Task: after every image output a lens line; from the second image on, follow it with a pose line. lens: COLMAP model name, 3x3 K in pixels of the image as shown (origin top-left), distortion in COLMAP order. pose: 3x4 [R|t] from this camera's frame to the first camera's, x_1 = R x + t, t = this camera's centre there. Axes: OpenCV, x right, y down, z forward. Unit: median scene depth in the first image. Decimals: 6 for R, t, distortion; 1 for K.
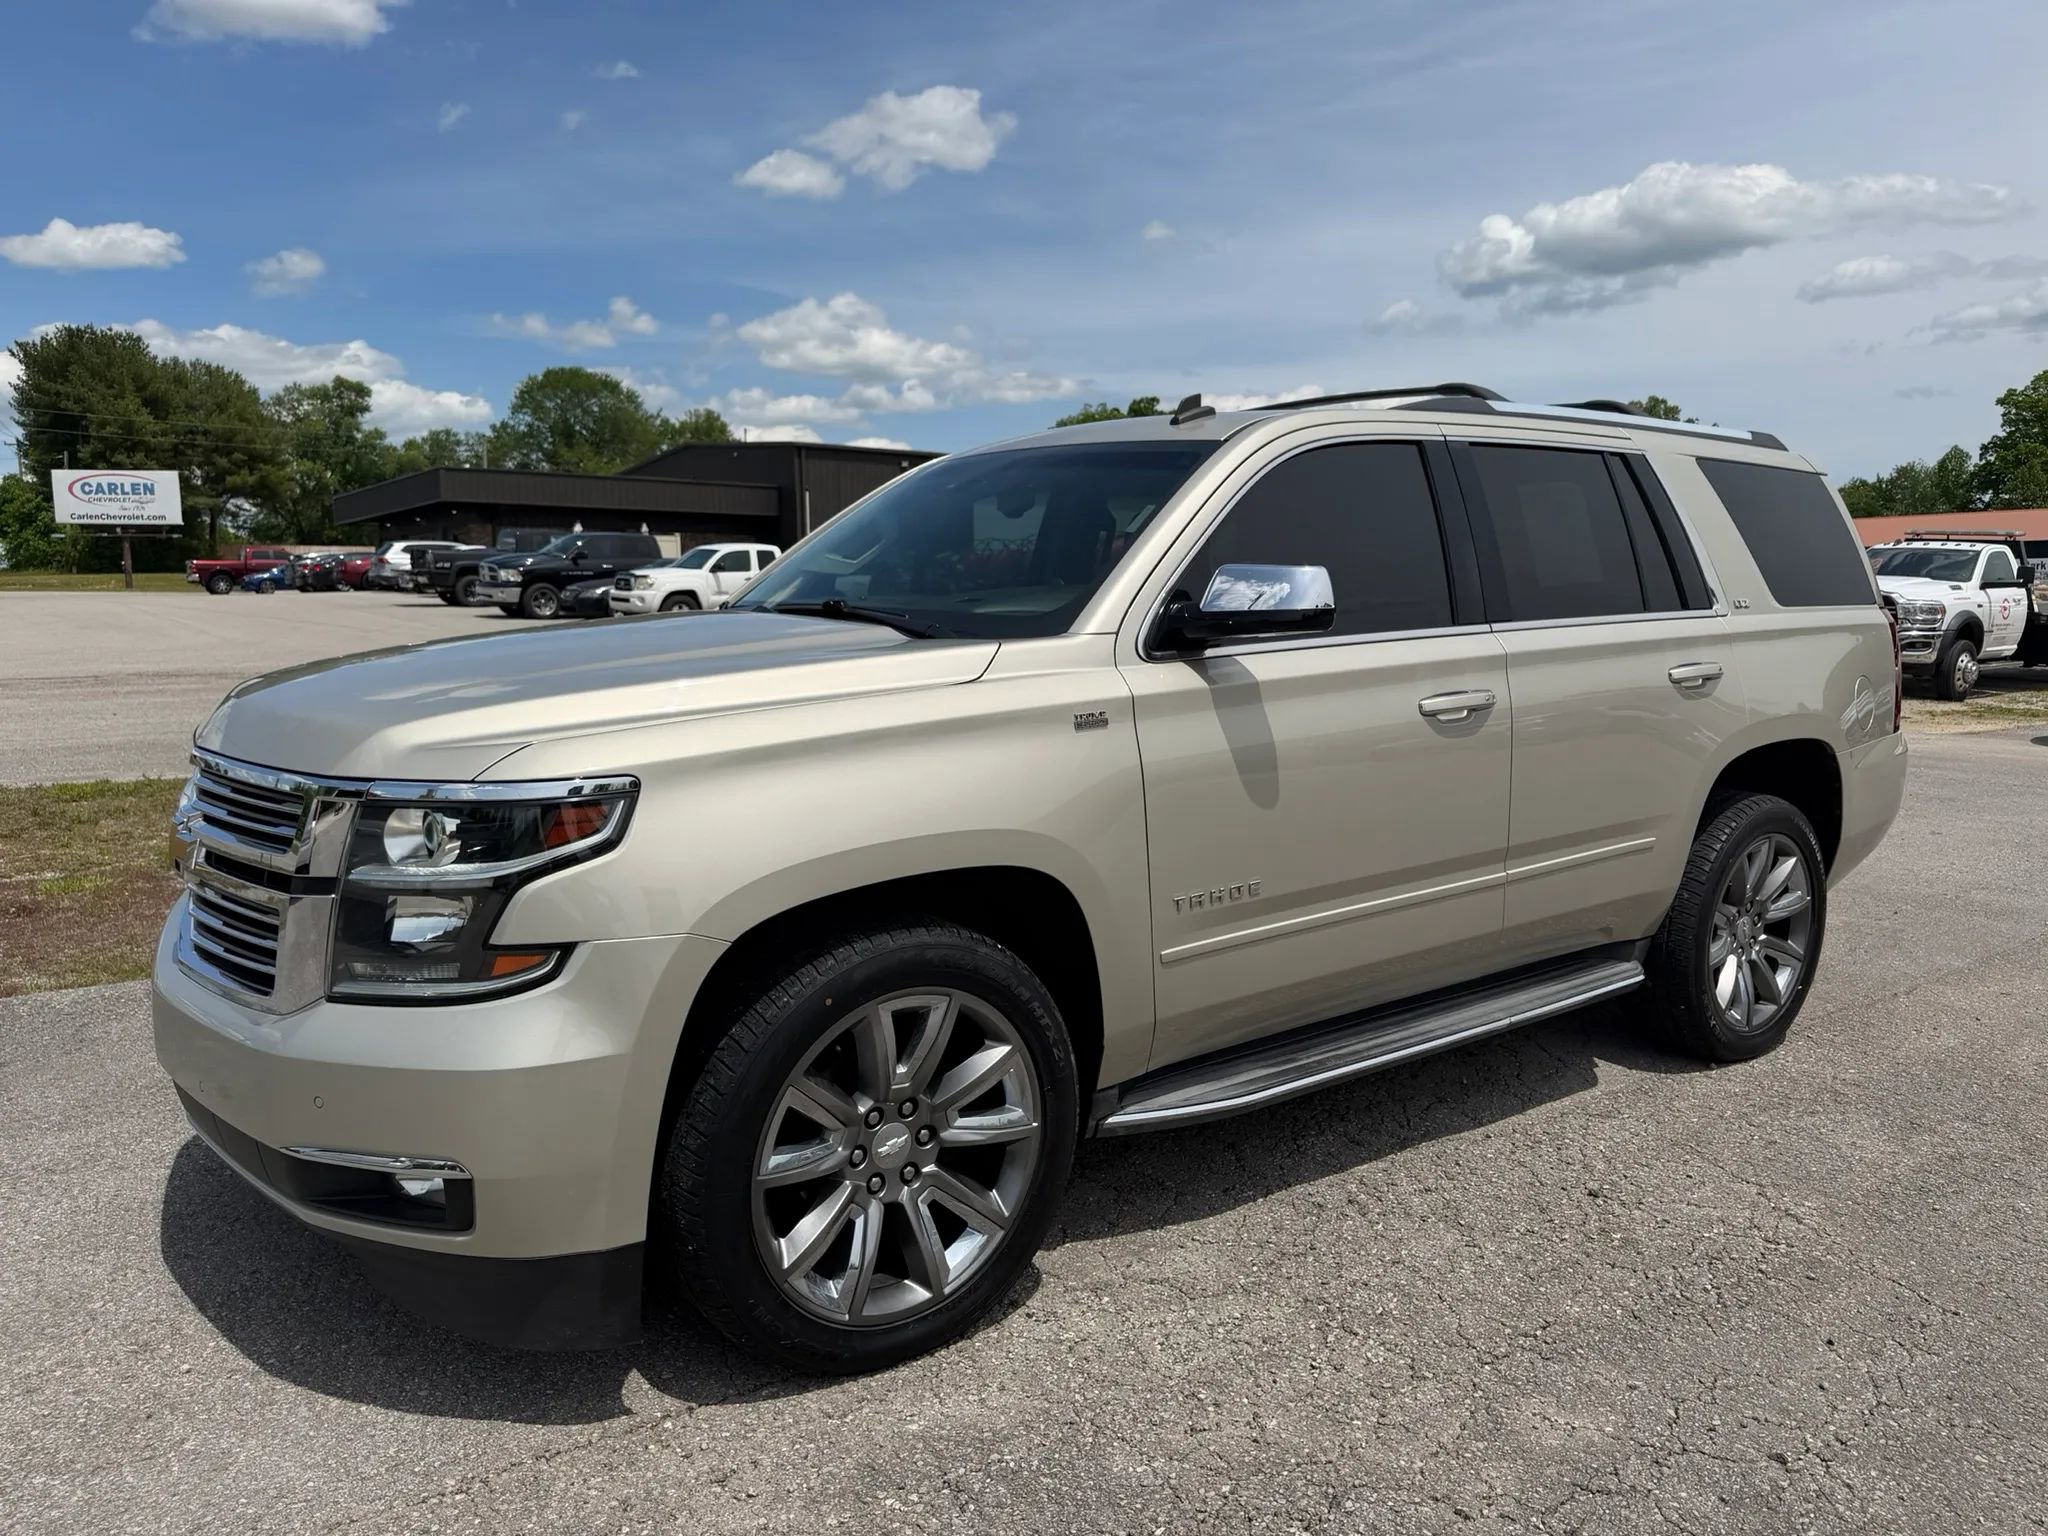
lens RADIAL K [[1449.5, 0, 1038.1], [0, 1449.5, 777.1], [0, 0, 1]] dist [0.006301, -0.009597]
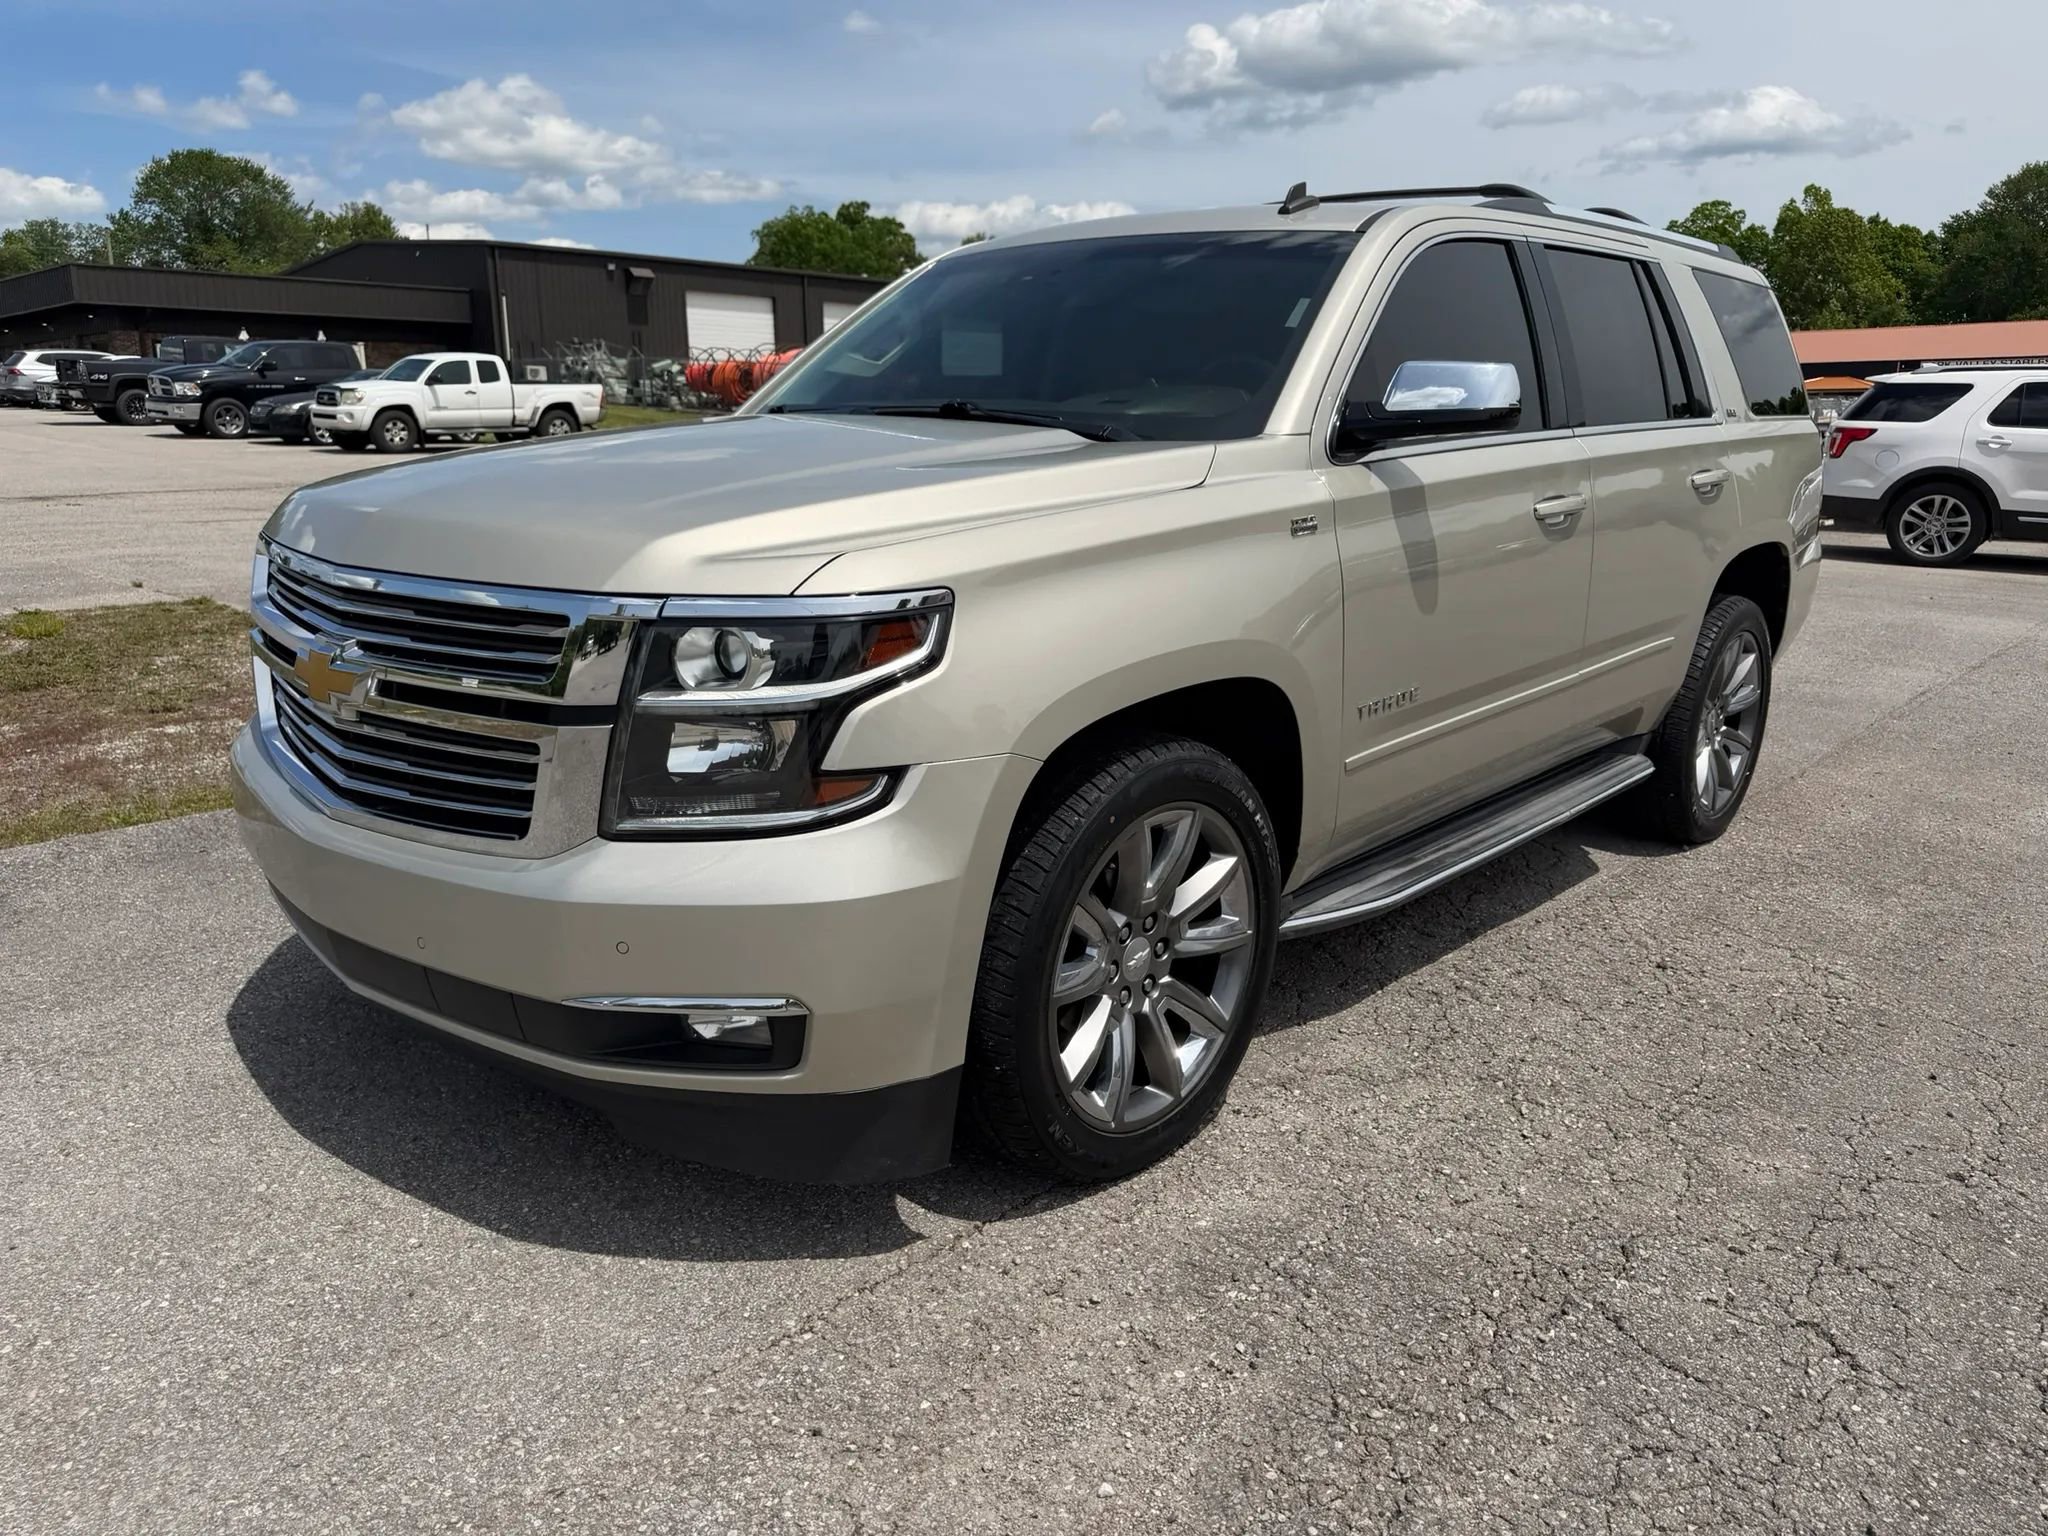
lens RADIAL K [[1451.7, 0, 1027.0], [0, 1451.7, 766.0], [0, 0, 1]] dist [0.017868, -0.024438]
pose [[0.982718, -0.039422, 0.180862, -0.328216], [0.019060, 0.993415, 0.112971, 0.008158], [-0.184125, -0.107572, 0.976999, 0.050267]]
